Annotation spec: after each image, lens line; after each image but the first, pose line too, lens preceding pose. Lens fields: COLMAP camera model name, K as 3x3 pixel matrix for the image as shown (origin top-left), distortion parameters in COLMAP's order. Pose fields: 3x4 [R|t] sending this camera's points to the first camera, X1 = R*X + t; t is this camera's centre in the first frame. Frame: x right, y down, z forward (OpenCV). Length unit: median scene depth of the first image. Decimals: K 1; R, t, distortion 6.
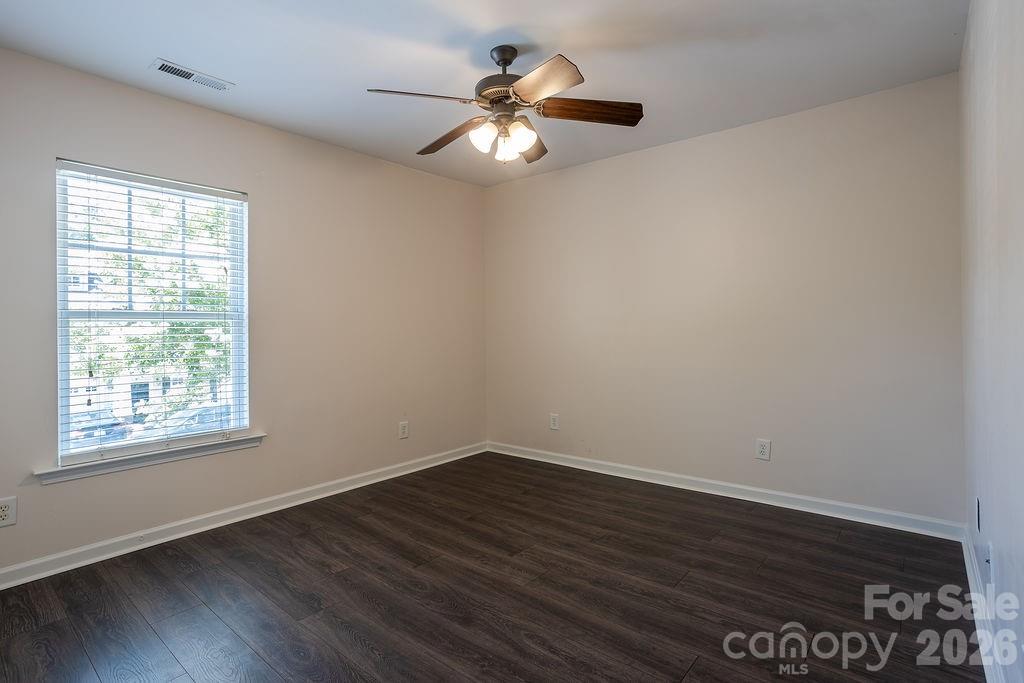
lens RADIAL K [[508.1, 0, 491.2], [0, 508.1, 324.6], [0, 0, 1]] dist [-0.045920, 0.035812]
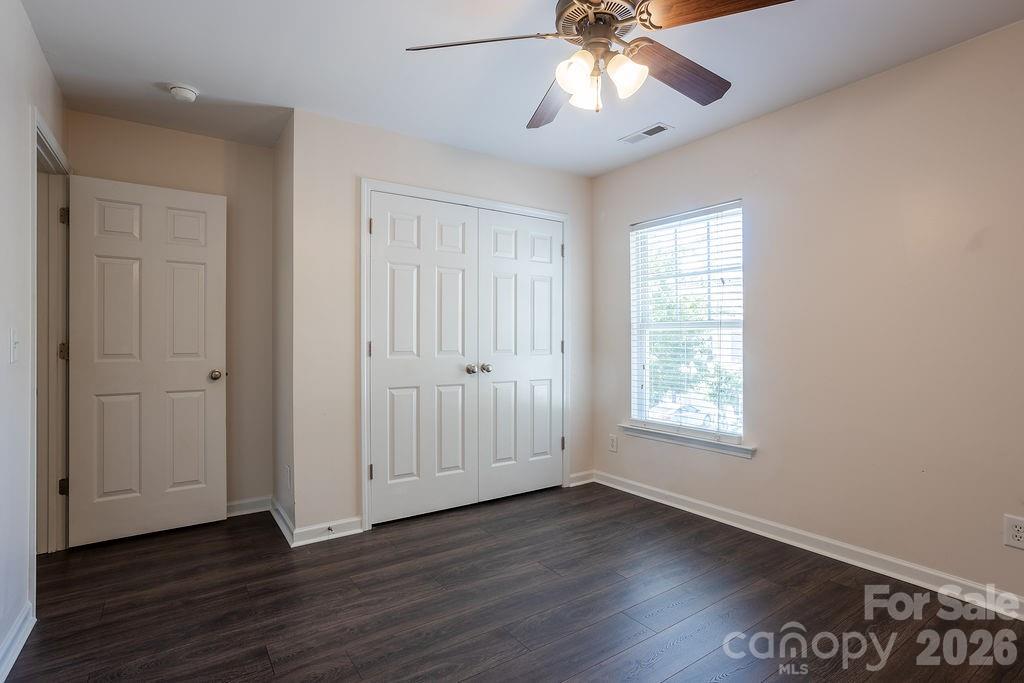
lens RADIAL K [[494.5, 0, 512.0], [0, 494.5, 341.5], [0, 0, 1]] dist [-0.001415, 0.000036]
pose [[-0.216781, 0.022137, -0.975969, 0.622016], [0.016115, 0.999688, 0.019096, -0.009002], [0.976087, -0.011588, -0.217070, 0.863733]]
